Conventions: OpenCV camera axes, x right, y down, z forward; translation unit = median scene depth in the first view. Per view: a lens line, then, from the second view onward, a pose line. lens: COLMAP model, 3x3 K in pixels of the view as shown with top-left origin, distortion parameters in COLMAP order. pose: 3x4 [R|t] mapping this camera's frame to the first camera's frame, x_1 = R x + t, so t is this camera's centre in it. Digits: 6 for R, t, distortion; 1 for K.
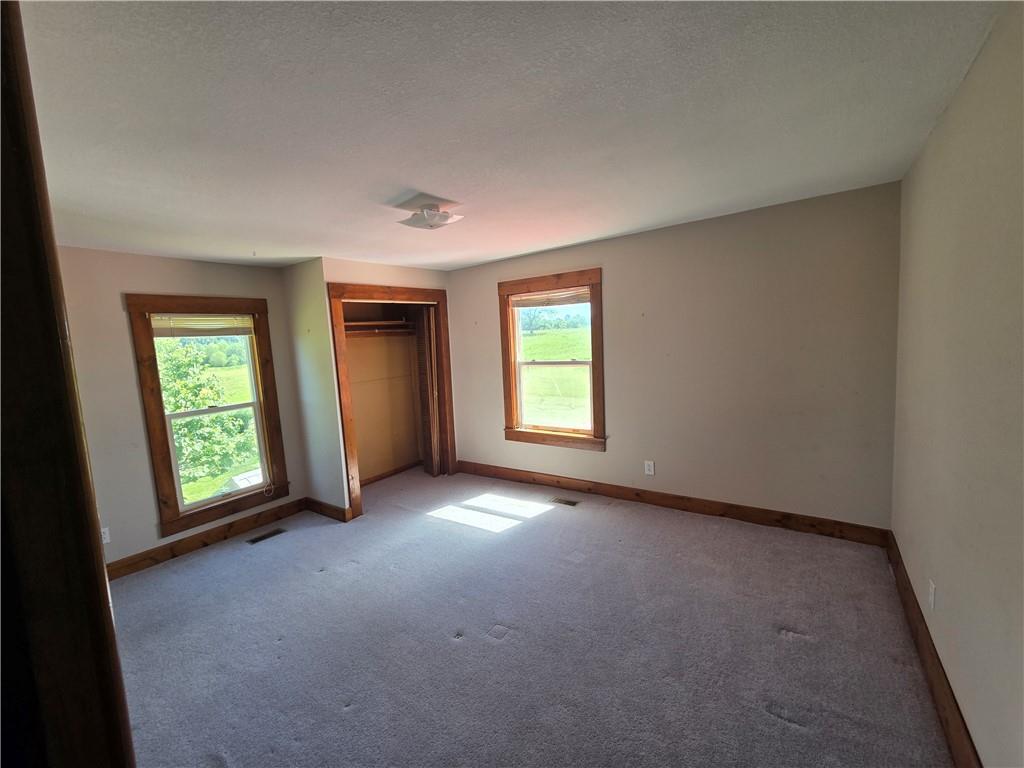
lens RADIAL K [[418.0, 0, 512.0], [0, 418.0, 384.0], [0, 0, 1]] dist [0.000034, 0.000006]
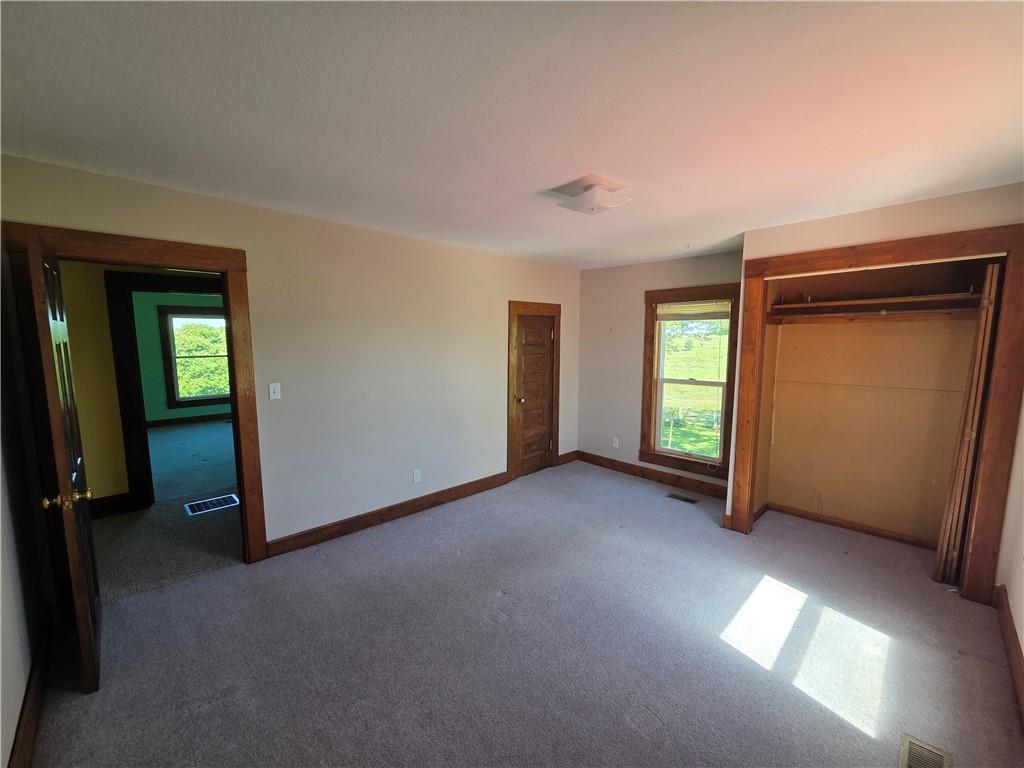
lens RADIAL K [[418.6, 0, 515.6], [0, 418.6, 390.5], [0, 0, 1]] dist [-0.000272, -0.000090]
pose [[-0.168479, 0.183593, -0.968457, 0.520976], [-0.093094, 0.975146, 0.201056, -0.105485], [0.981299, 0.124031, -0.147200, 0.667696]]
